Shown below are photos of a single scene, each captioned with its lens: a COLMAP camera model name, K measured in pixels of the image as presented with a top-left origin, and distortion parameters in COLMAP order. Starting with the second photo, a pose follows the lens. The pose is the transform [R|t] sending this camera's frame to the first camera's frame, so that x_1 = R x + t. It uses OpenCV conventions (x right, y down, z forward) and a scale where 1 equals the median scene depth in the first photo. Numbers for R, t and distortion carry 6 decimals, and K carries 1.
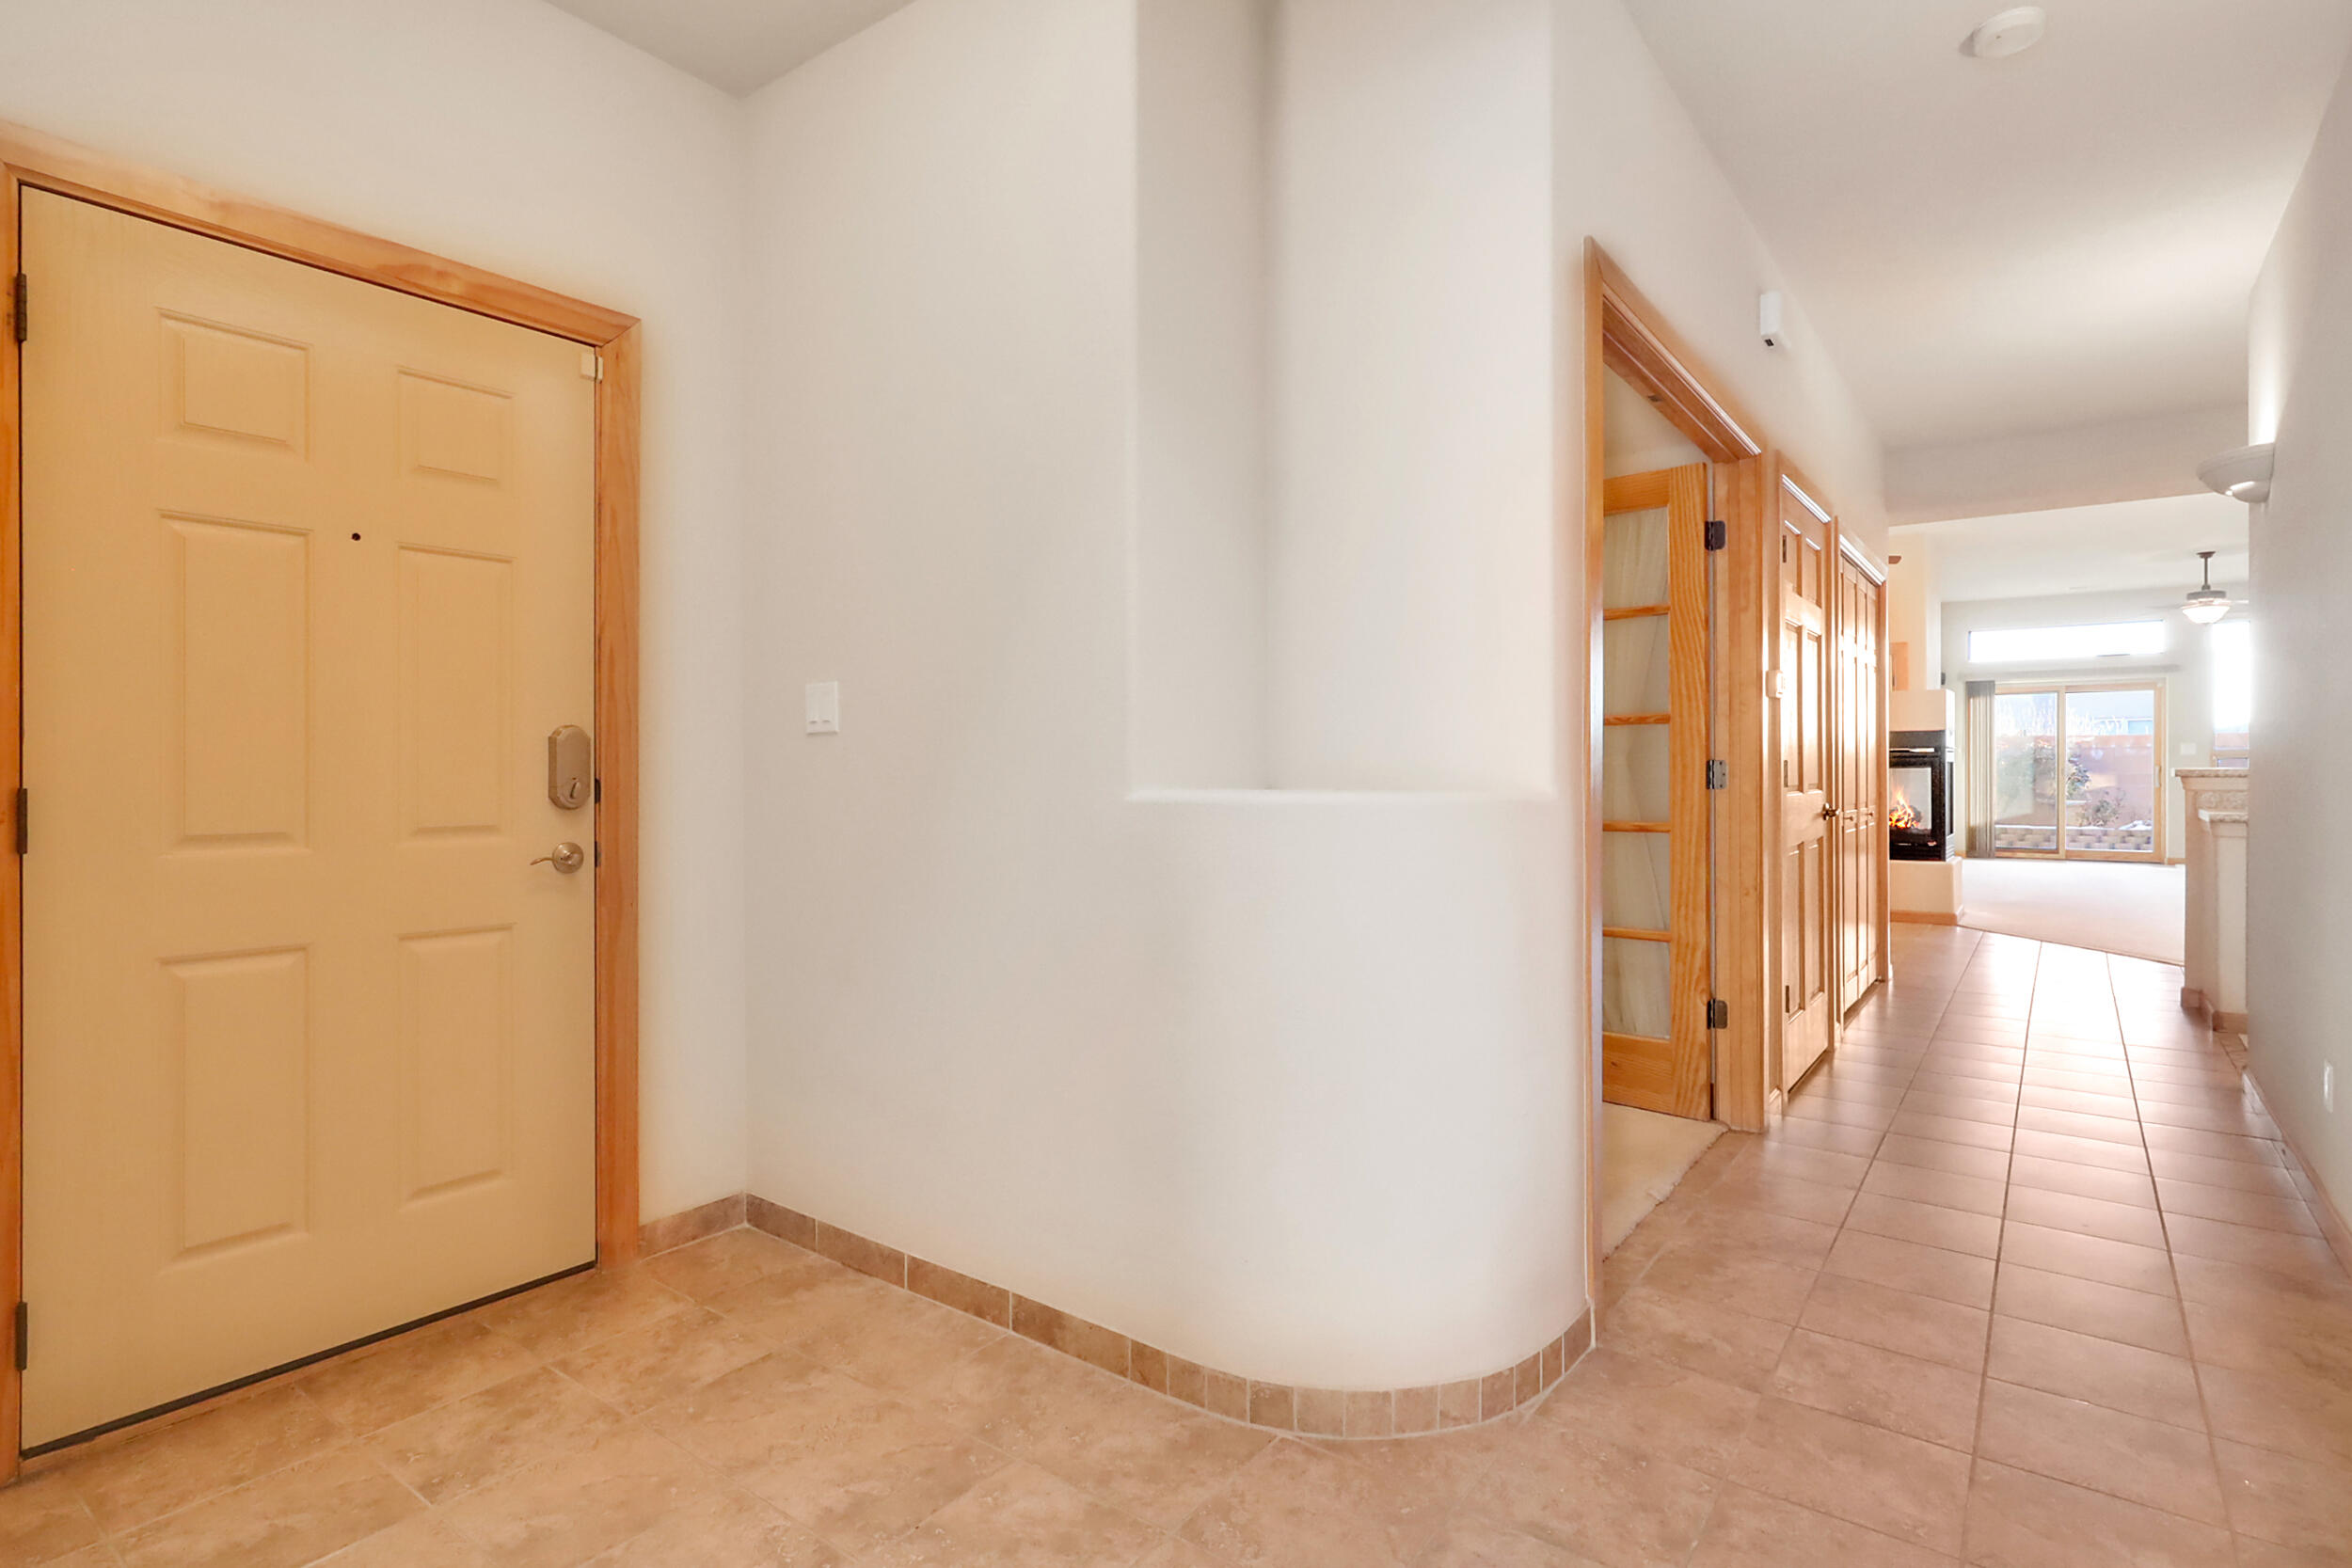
lens RADIAL K [[1220.5, 0, 1143.2], [0, 1220.5, 751.4], [0, 0, 1]] dist [0.003715, 0.001148]
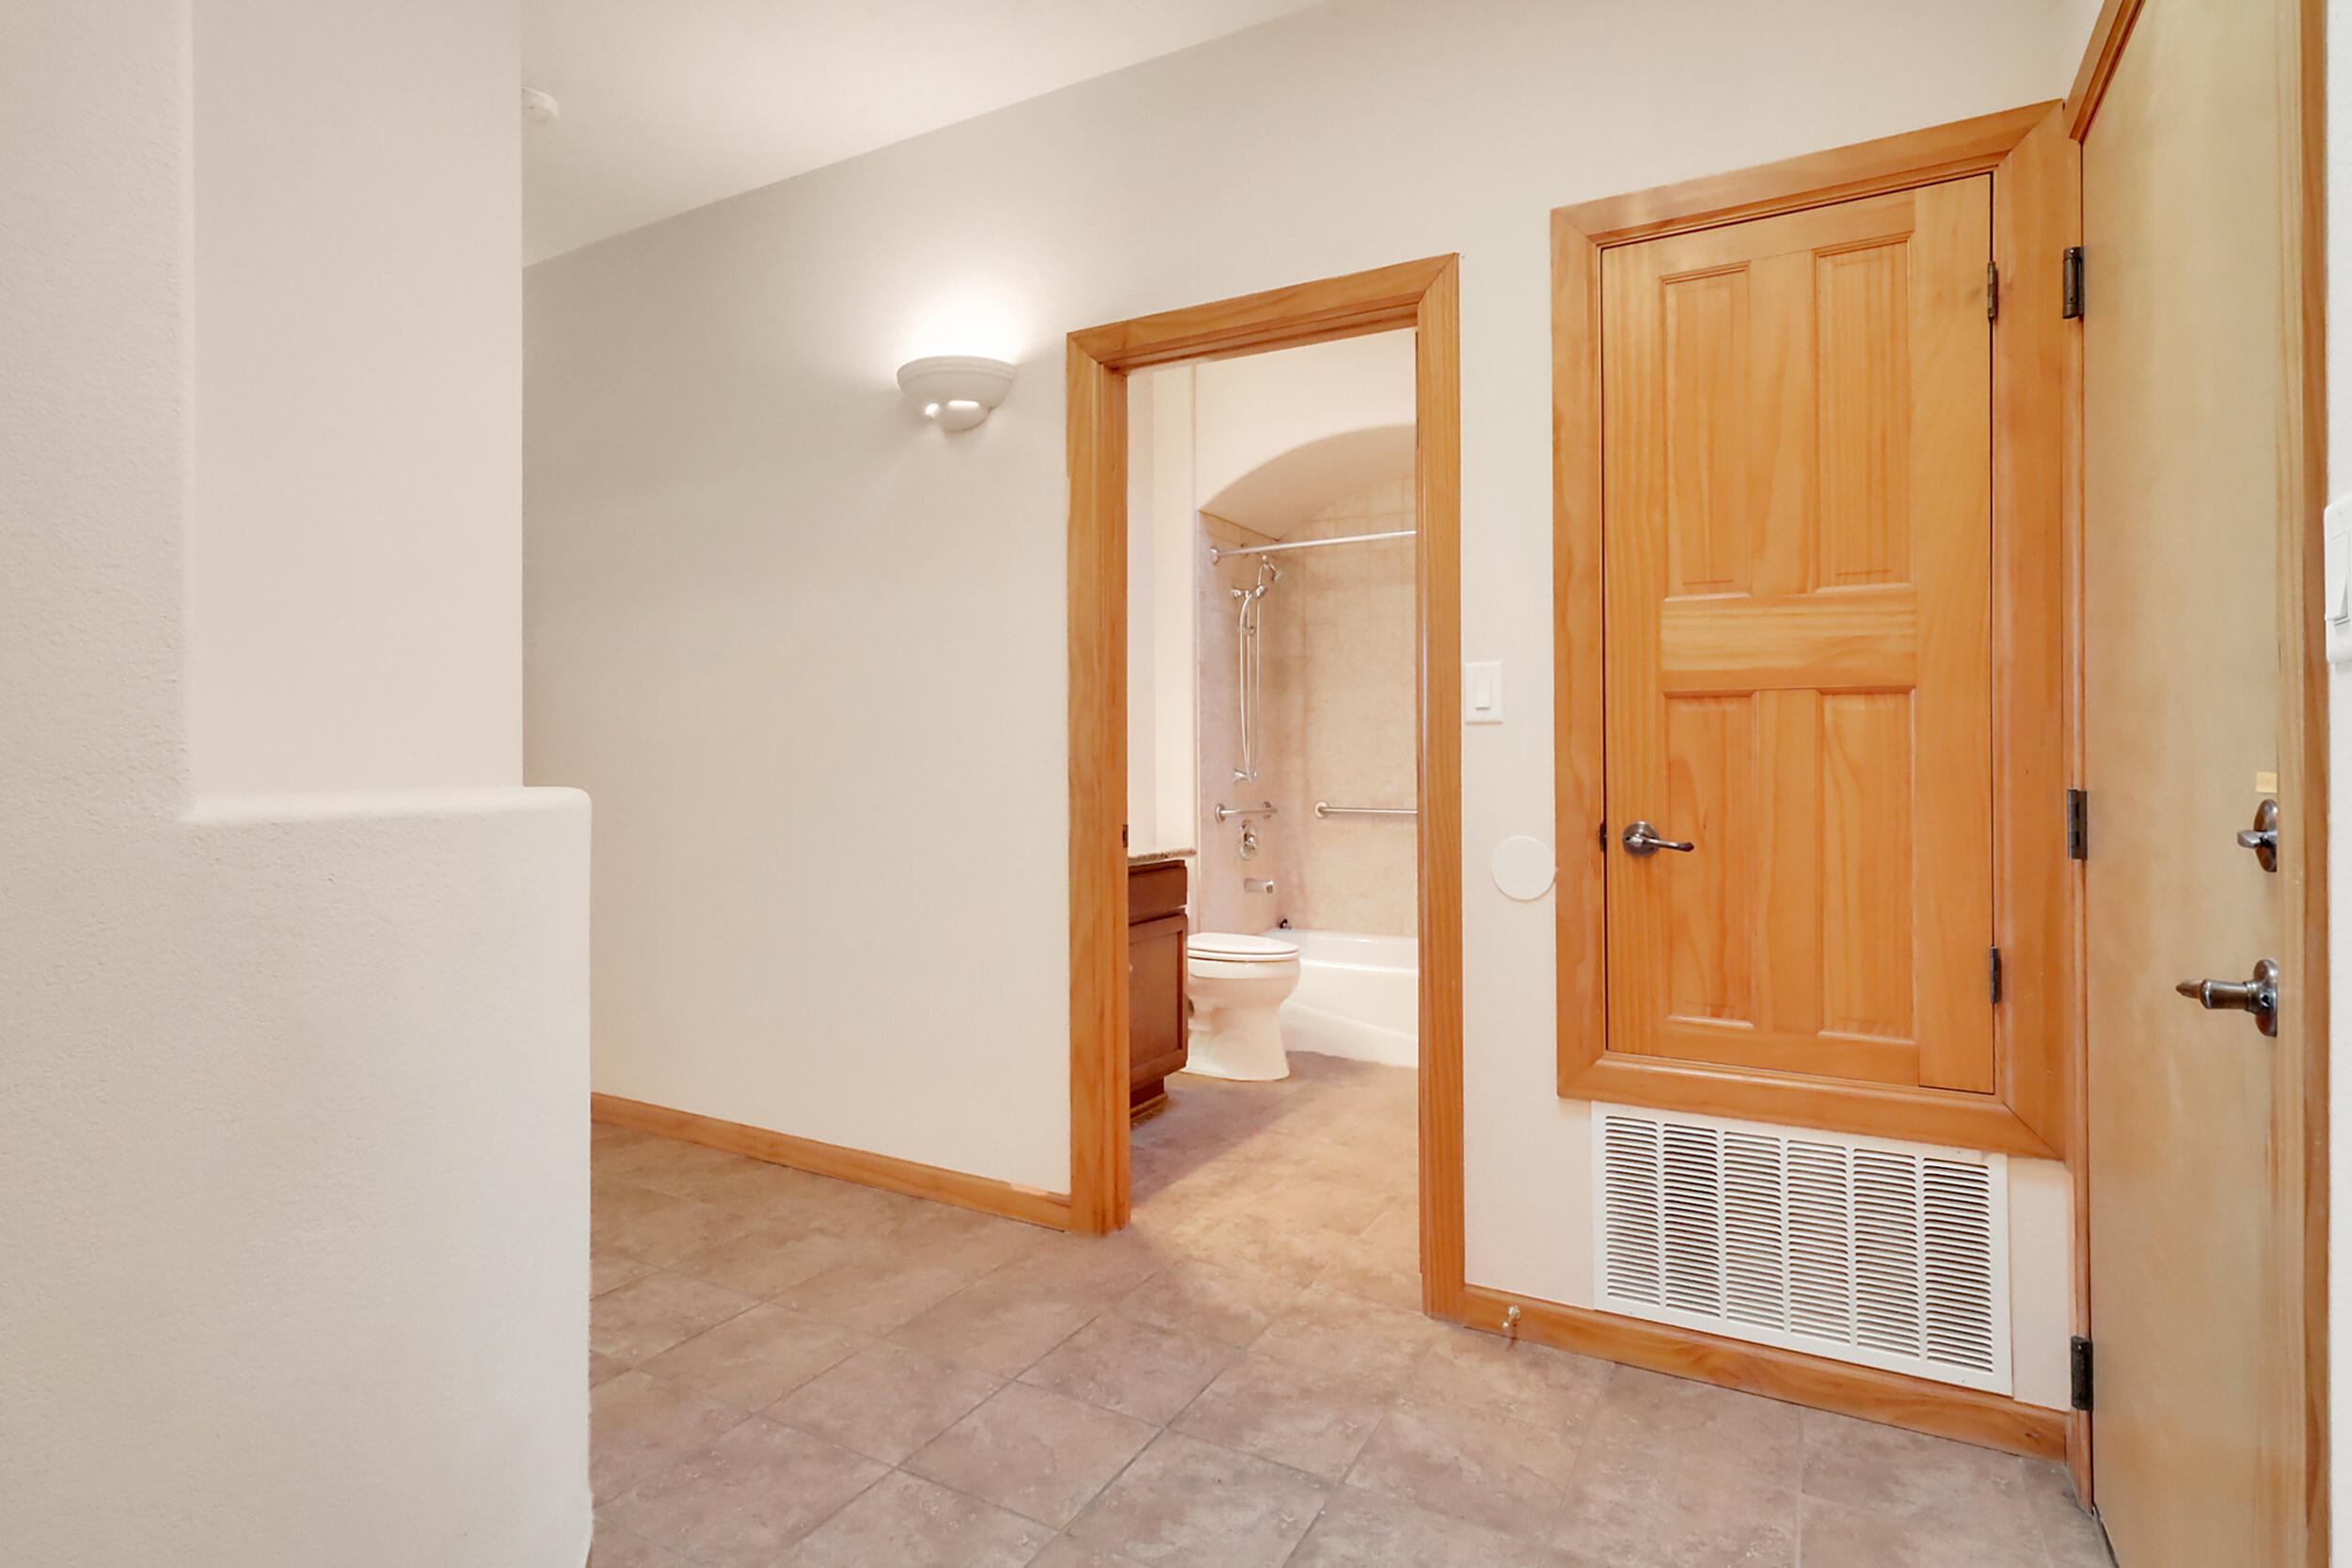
lens RADIAL K [[1212.1, 0, 1178.1], [0, 1212.1, 730.0], [0, 0, 1]] dist [-0.017442, 0.010630]
pose [[-0.147302, 0.023625, 0.988809, -0.555941], [0.000088, 0.999715, -0.023872, 0.013150], [-0.989092, -0.003430, -0.147262, 0.675849]]
